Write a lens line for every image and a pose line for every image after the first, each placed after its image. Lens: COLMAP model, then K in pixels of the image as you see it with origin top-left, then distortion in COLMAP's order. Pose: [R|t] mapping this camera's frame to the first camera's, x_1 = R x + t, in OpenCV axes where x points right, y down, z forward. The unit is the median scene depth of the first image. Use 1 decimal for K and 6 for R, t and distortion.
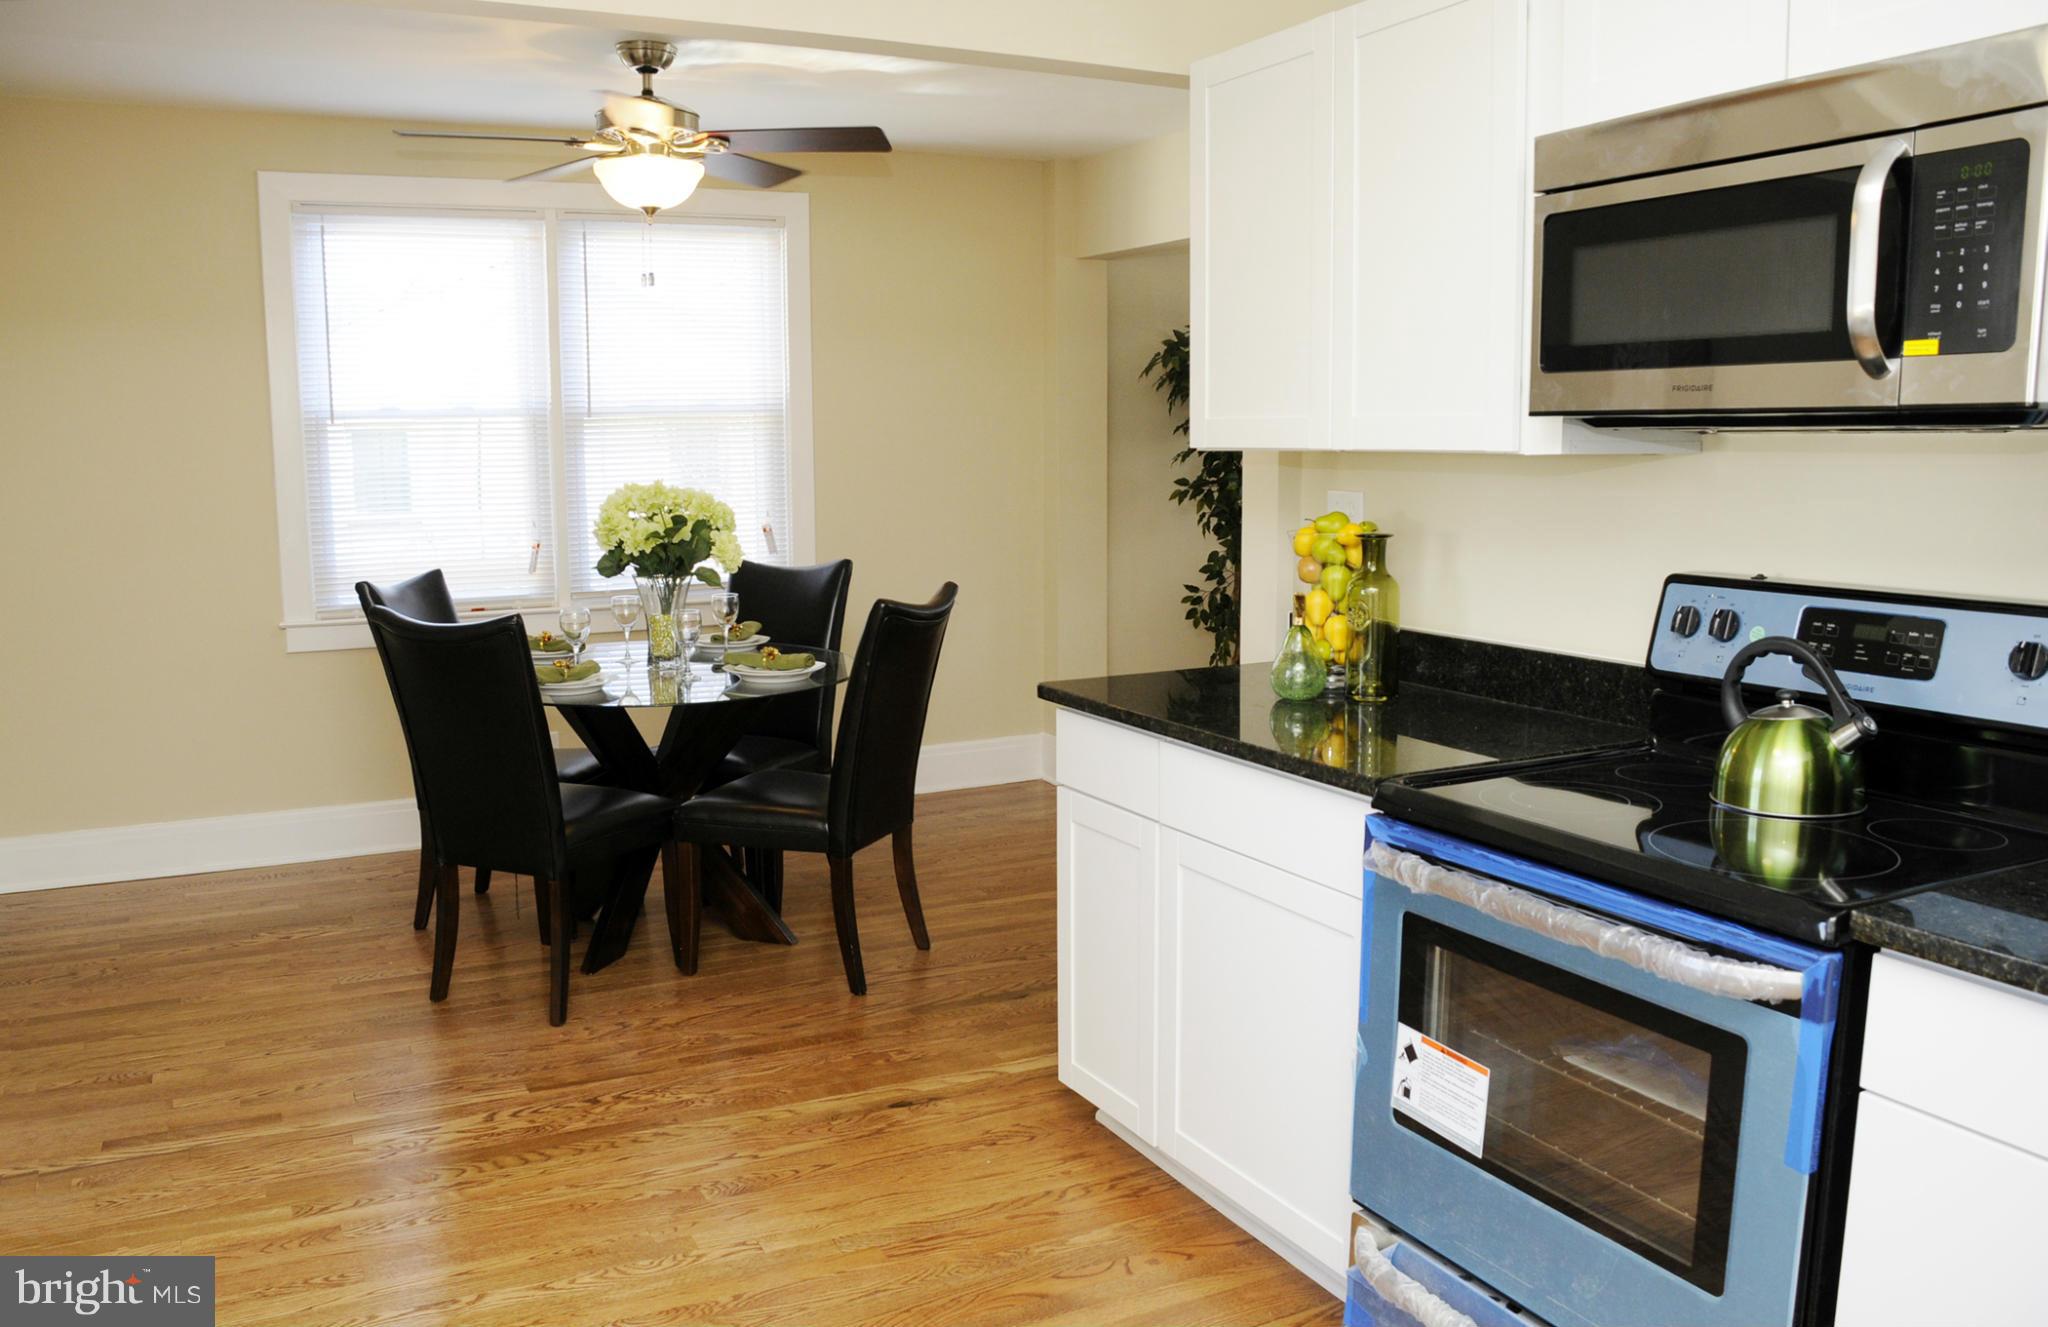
lens RADIAL K [[1709.9, 0, 1014.5], [0, 1709.9, 667.9], [0, 0, 1]] dist [-0.085285, -0.003694]
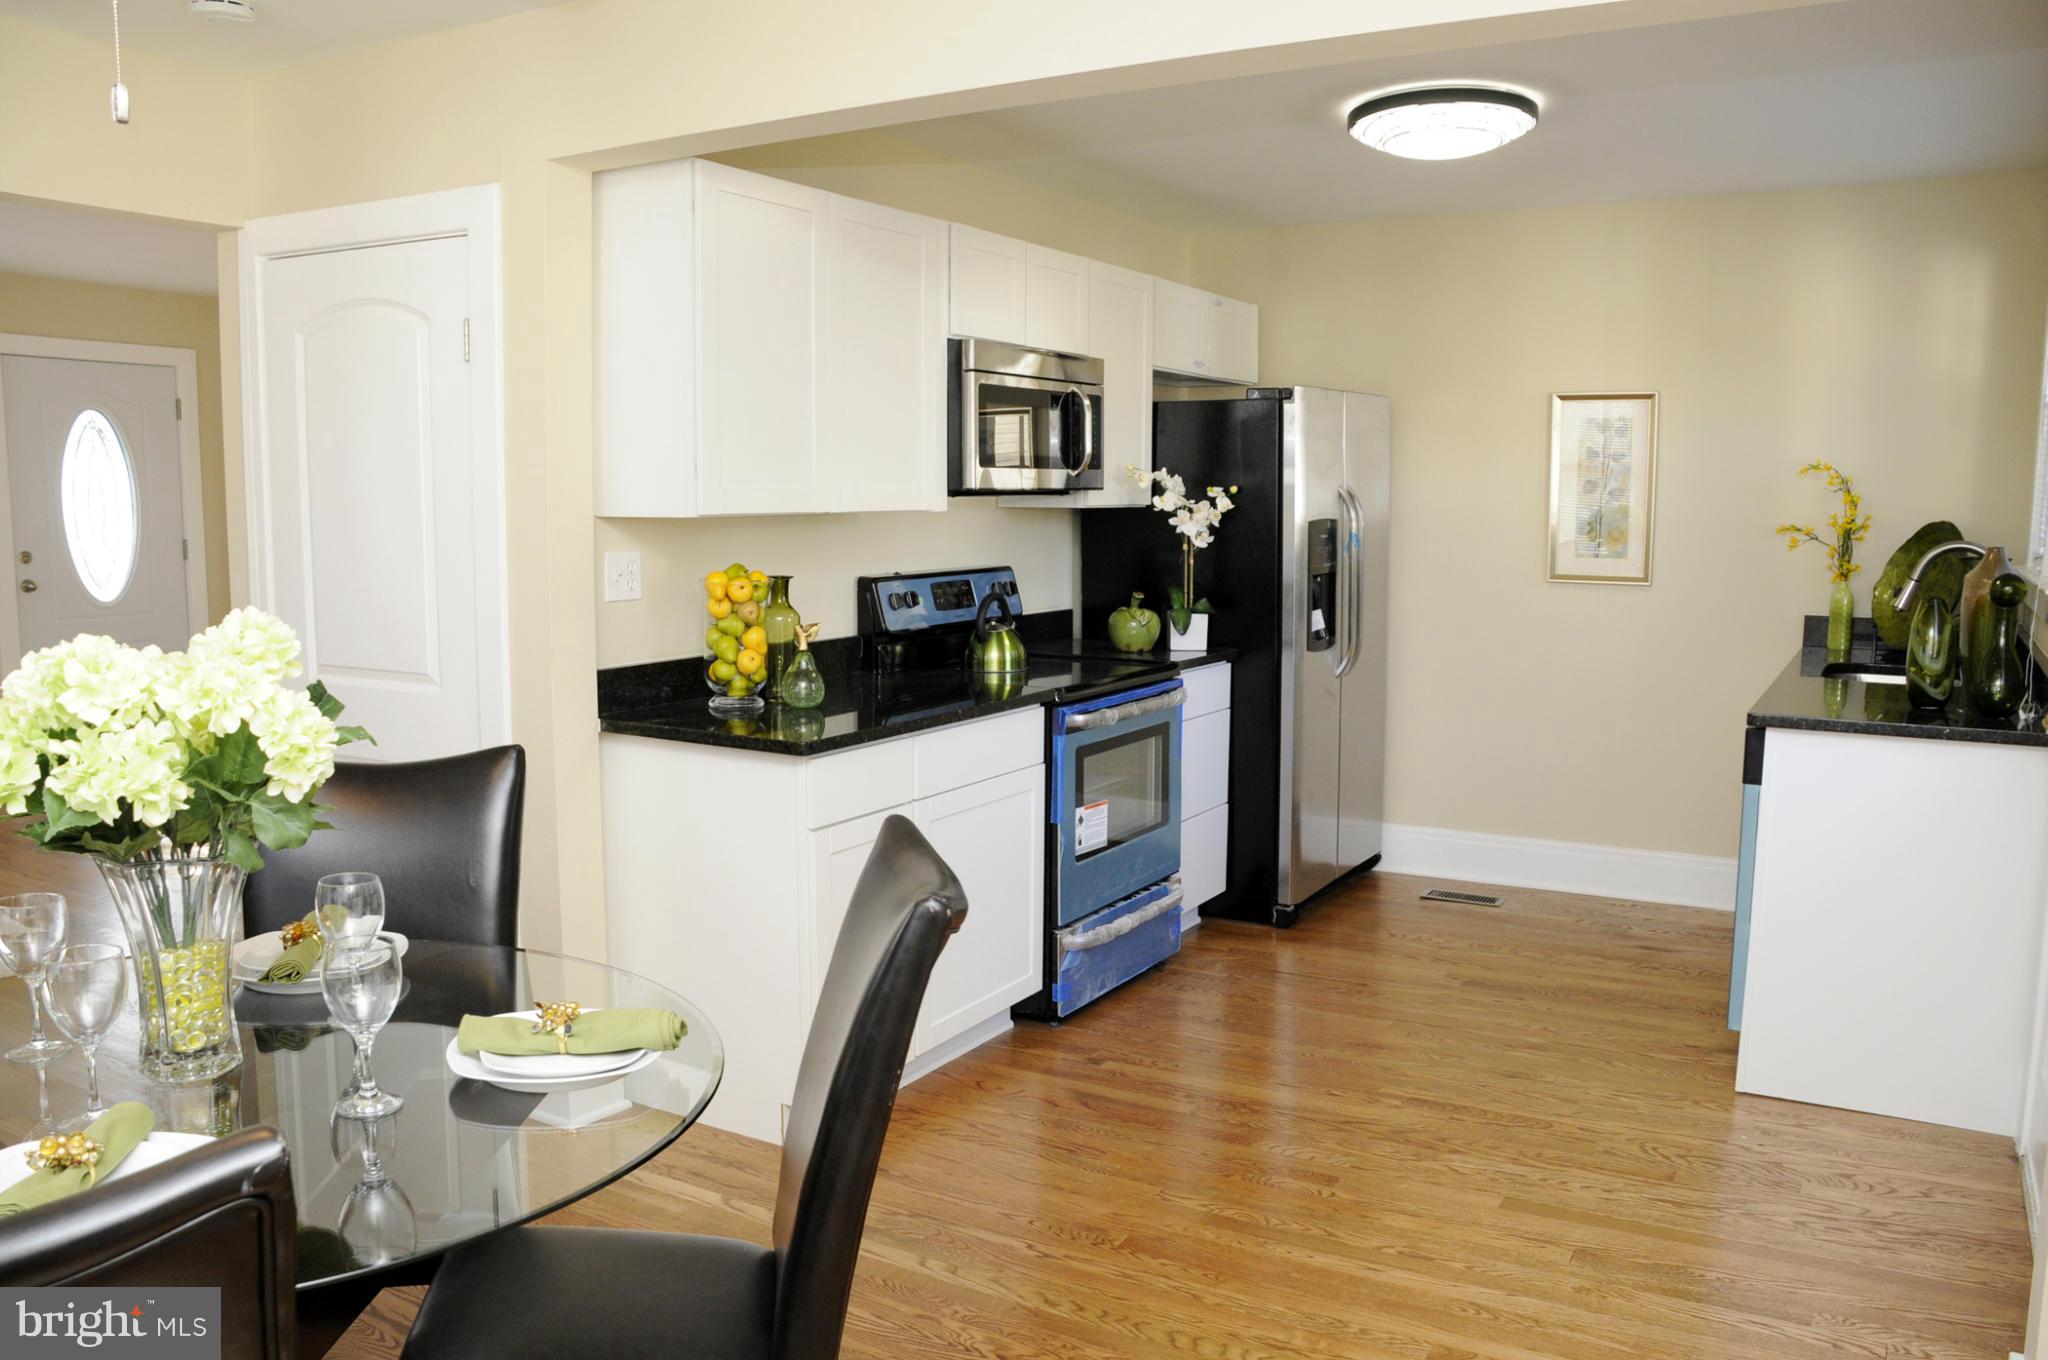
lens RADIAL K [[1603.2, 0, 1021.4], [0, 1603.2, 689.4], [0, 0, 1]] dist [-0.159049, 0.112503]
pose [[-0.553728, -0.092376, 0.827558, -0.939662], [0.121900, 0.974128, 0.190302, -0.208808], [-0.823727, 0.206255, -0.528141, 1.536261]]
